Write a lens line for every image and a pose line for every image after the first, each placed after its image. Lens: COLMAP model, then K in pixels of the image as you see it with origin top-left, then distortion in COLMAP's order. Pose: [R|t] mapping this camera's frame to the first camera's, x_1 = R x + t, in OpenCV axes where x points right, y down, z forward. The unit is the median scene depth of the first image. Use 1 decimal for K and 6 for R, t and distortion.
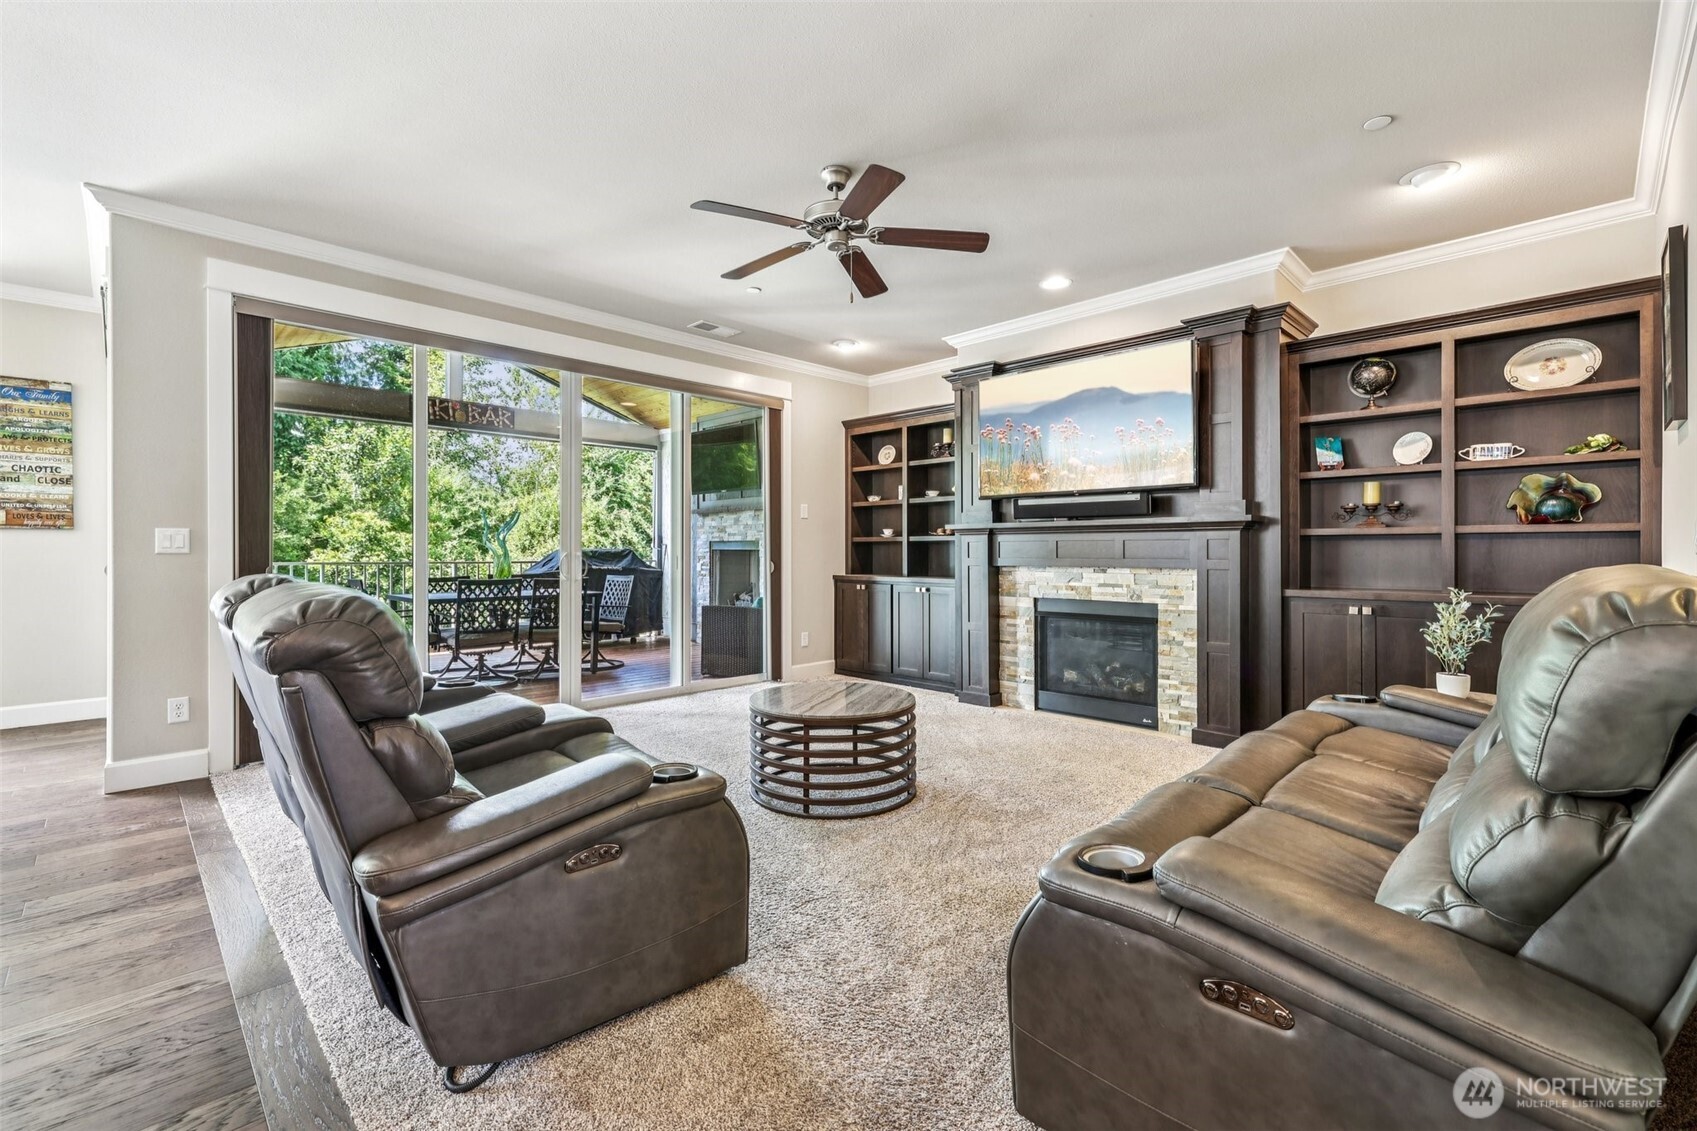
lens RADIAL K [[736.7, 0, 850.2], [0, 736.7, 562.1], [0, 0, 1]] dist [-0.000256, 0.000262]
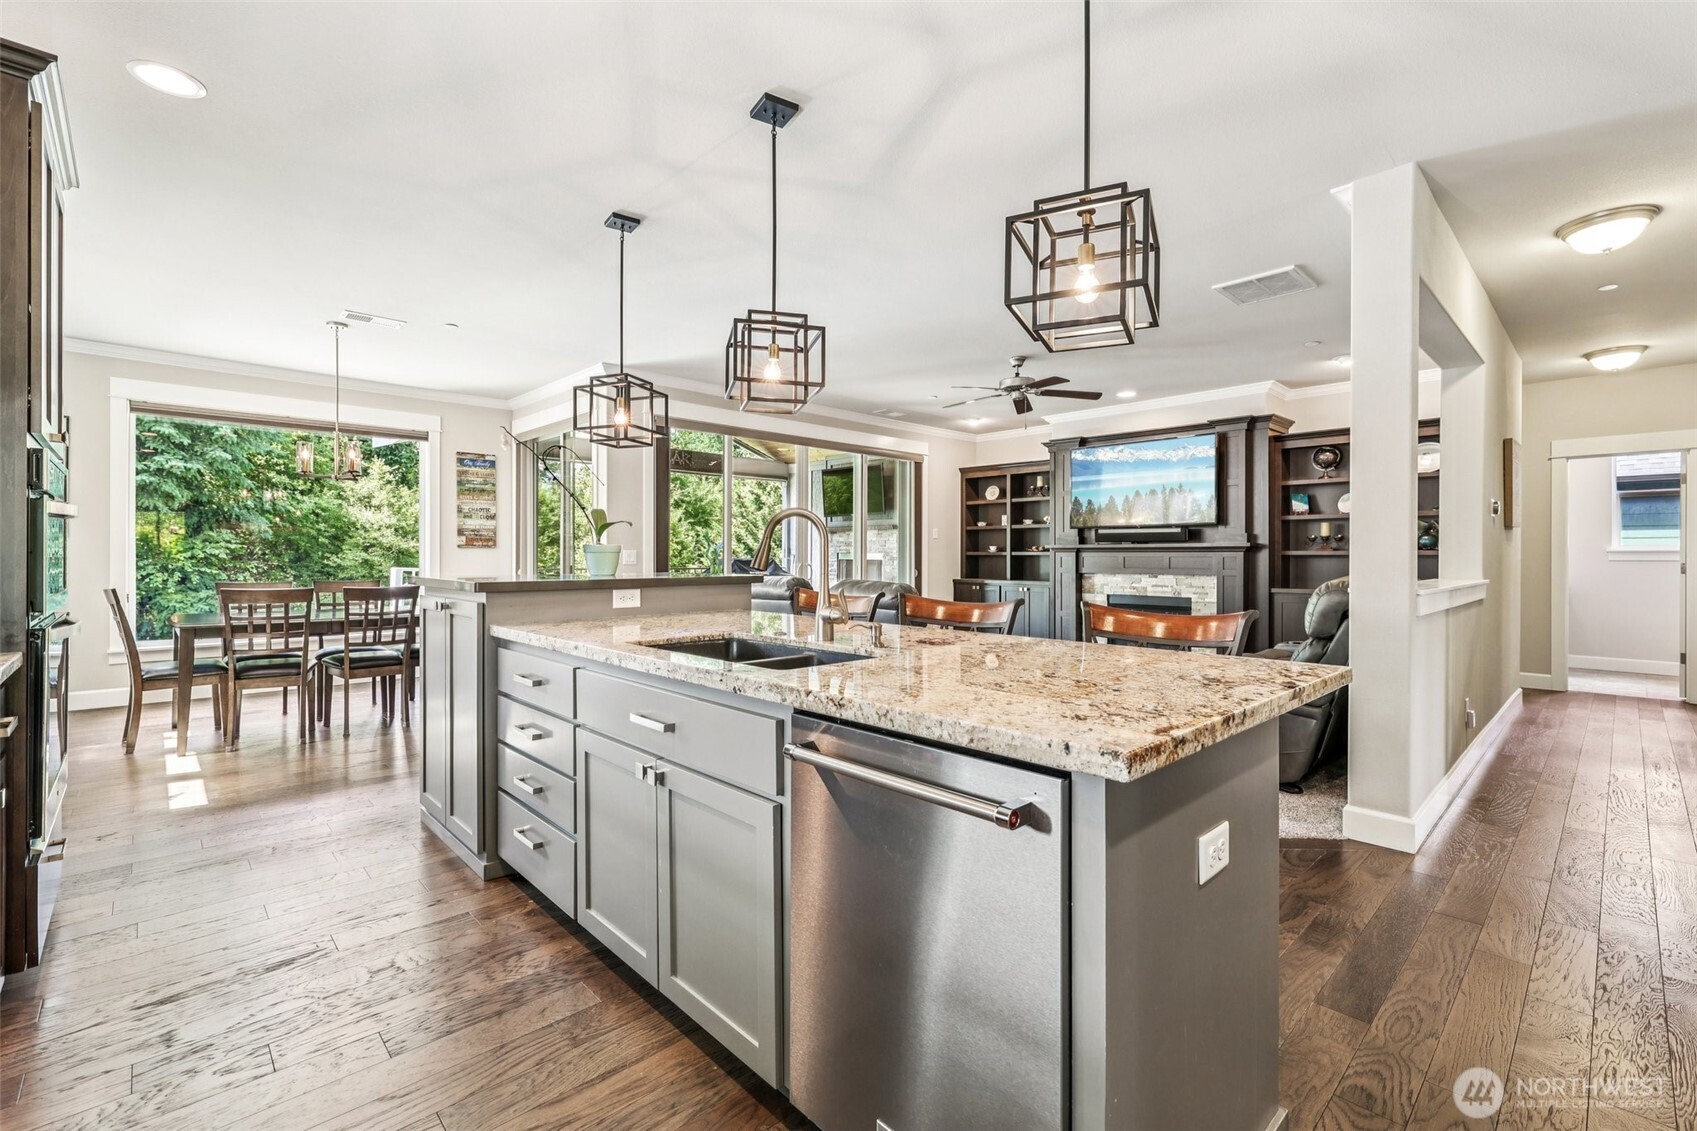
lens RADIAL K [[736.7, 0, 847.6], [0, 736.7, 567.1], [0, 0, 1]] dist [-0.000256, 0.000262]
pose [[0.999572, 0.003652, -0.029016, -0.234140], [-0.003675, 0.999993, -0.000737, -0.003939], [0.029013, 0.000843, 0.999579, -0.512408]]
